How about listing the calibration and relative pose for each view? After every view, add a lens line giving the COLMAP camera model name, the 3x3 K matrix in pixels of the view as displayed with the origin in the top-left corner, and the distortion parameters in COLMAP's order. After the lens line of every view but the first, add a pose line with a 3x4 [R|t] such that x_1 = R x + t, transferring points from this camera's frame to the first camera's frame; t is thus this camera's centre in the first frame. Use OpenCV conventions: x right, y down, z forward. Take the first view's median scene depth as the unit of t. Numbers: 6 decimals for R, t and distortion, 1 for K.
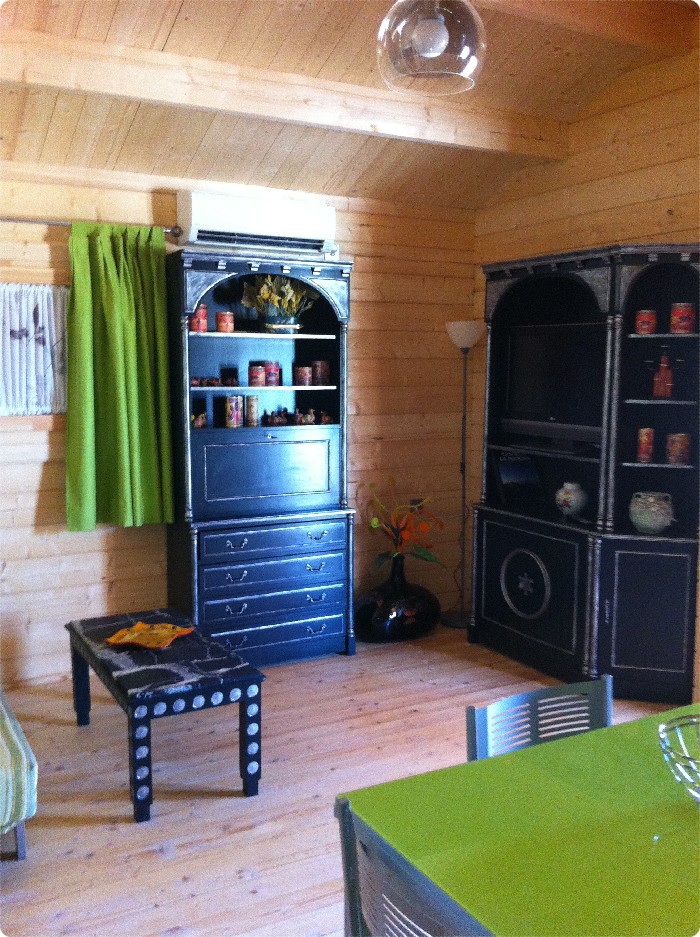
lens RADIAL K [[890.7, 0, 350.0], [0, 890.7, 468.5], [0, 0, 1]] dist [0.111515, -0.325816]
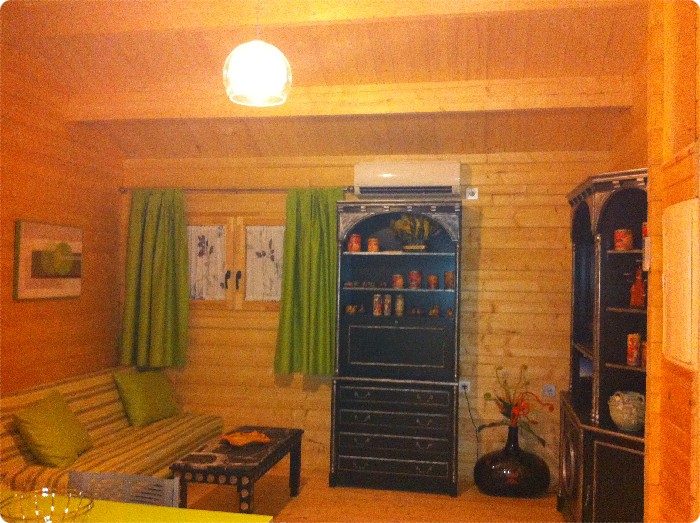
lens RADIAL K [[665.4, 0, 361.1], [0, 665.4, 264.0], [0, 0, 1]] dist [0.111515, -0.325816]
pose [[0.770827, 0.002063, -0.637042, 0.577993], [-0.087984, 0.990756, -0.103253, -0.015096], [0.630940, 0.135639, 0.763883, 0.140657]]
